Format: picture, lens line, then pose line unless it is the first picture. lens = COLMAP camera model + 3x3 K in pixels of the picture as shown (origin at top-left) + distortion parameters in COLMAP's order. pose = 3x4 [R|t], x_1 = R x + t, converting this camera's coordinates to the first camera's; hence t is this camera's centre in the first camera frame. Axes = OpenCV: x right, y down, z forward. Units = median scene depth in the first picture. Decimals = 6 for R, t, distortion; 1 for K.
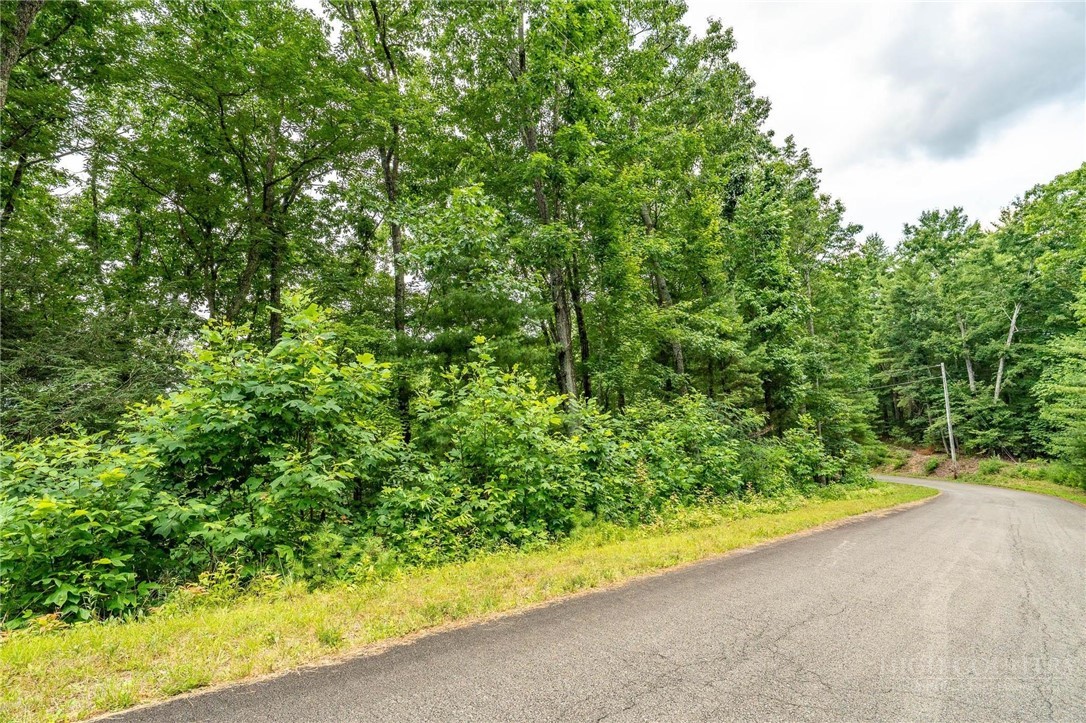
lens RADIAL K [[603.9, 0, 543.0], [0, 603.9, 361.5], [0, 0, 1]] dist [0.020579, -0.001151]
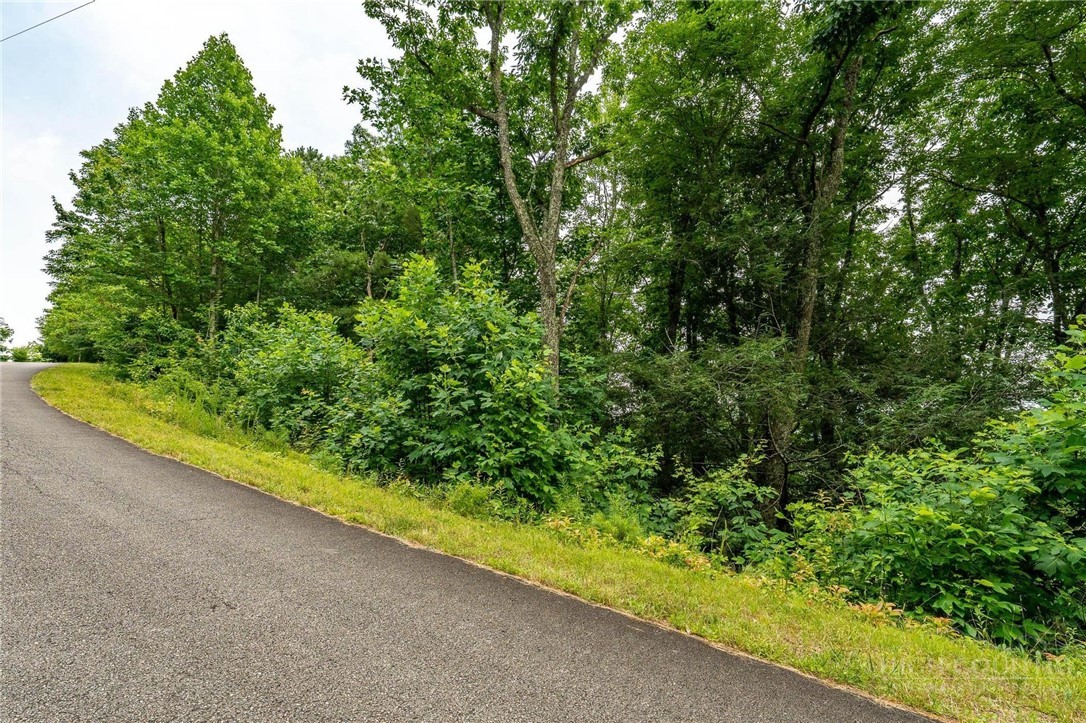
lens RADIAL K [[603.9, 0, 543.0], [0, 603.9, 361.5], [0, 0, 1]] dist [0.020579, -0.001151]
pose [[0.152028, -0.060971, -0.986494, 0.157051], [0.083144, 0.995347, -0.048705, -0.033437], [0.984873, -0.074617, 0.156390, 0.195536]]
